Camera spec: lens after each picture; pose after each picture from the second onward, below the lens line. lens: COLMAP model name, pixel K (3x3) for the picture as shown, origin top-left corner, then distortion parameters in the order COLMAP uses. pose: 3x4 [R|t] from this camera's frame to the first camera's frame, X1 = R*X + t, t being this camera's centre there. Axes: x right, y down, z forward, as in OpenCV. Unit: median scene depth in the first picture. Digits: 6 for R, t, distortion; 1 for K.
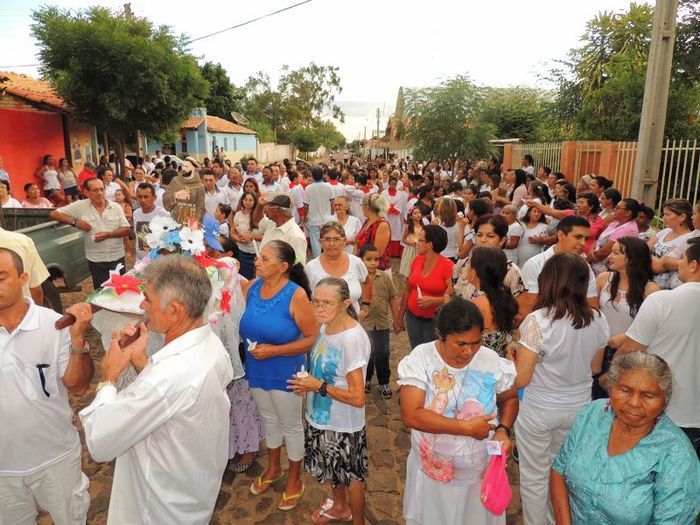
lens RADIAL K [[504.1, 0, 350.9], [0, 504.1, 263.8], [0, 0, 1]] dist [-0.020871, 0.000075]
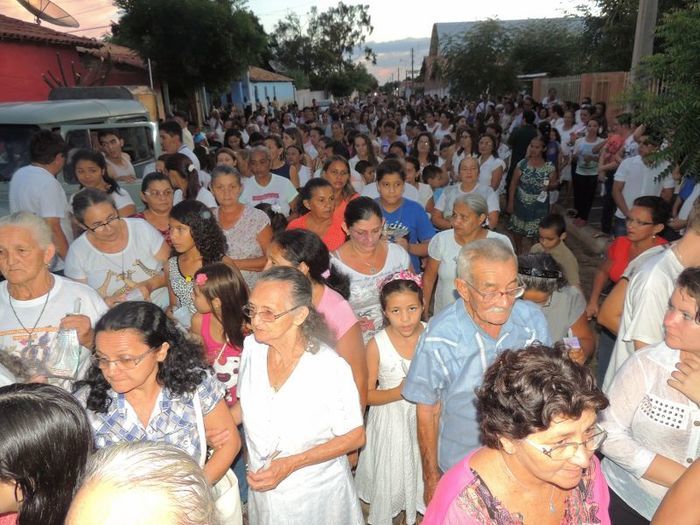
lens RADIAL K [[504.1, 0, 350.3], [0, 504.1, 264.8], [0, 0, 1]] dist [-0.020871, 0.000075]
pose [[0.996751, -0.029040, -0.075125, -0.022498], [0.036819, 0.993862, 0.104323, 0.036710], [0.071634, -0.106750, 0.991702, -0.157519]]
